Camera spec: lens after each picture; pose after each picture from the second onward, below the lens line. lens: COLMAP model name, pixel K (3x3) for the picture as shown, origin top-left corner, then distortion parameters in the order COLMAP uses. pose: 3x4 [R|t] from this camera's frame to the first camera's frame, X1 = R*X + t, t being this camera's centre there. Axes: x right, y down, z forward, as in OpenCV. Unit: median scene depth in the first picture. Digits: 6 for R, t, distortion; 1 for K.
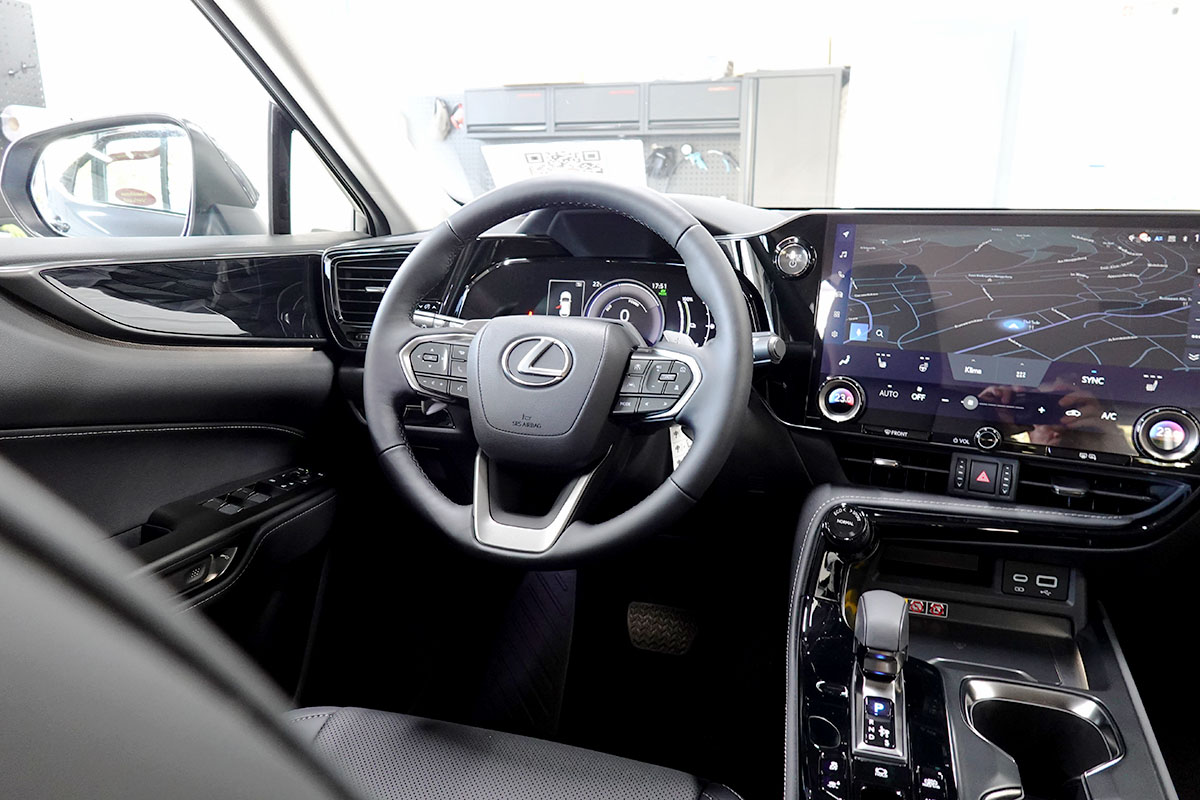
lens RADIAL K [[861.2, 0, 589.7], [0, 861.2, 399.2], [0, 0, 1]] dist [0.009115, 0.001848]
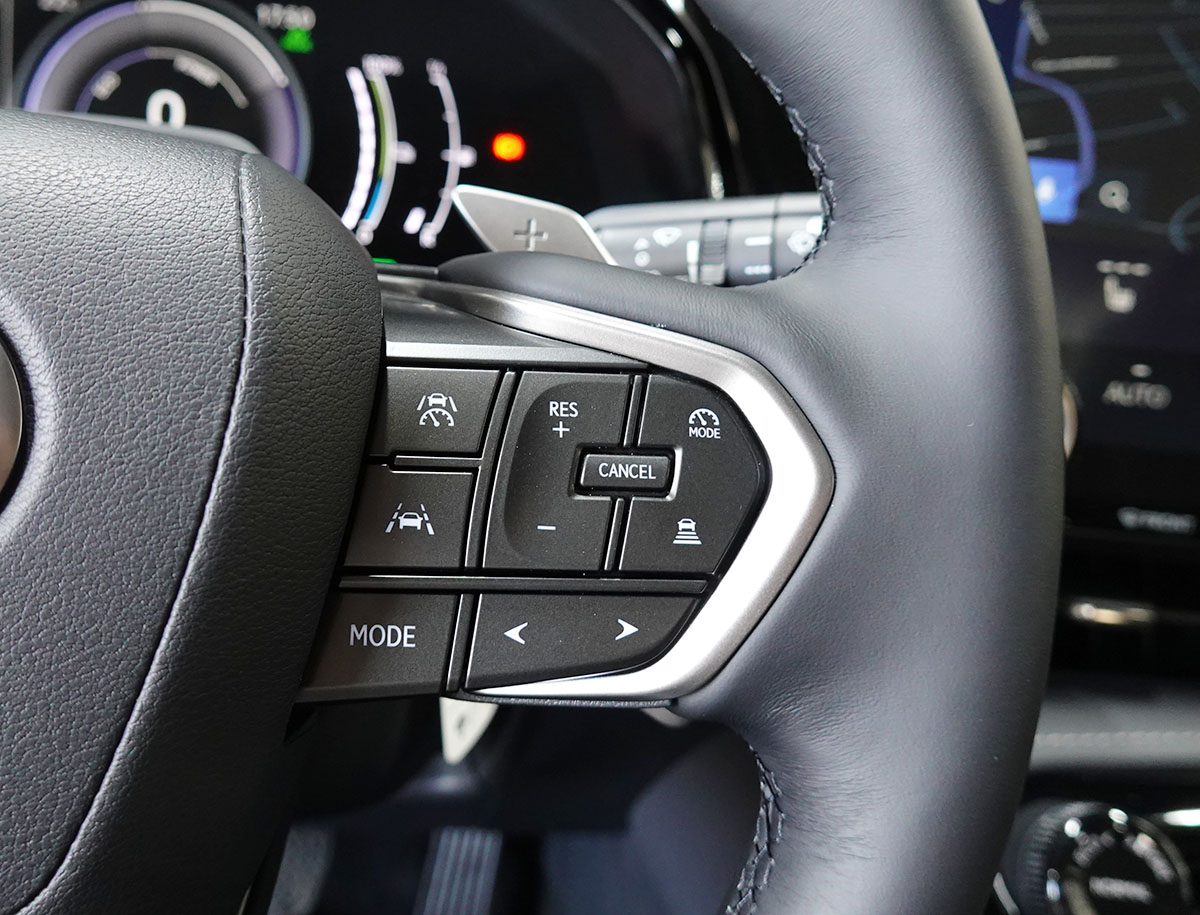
lens RADIAL K [[1111.8, 0, 508.8], [0, 1111.8, 365.5], [0, 0, 1]] dist [0.037276, 0.000000]
pose [[0.911723, -0.060476, 0.406329, -0.020138], [0.012492, 0.992729, 0.119724, -0.069876], [-0.410615, -0.104079, 0.905849, 0.753554]]
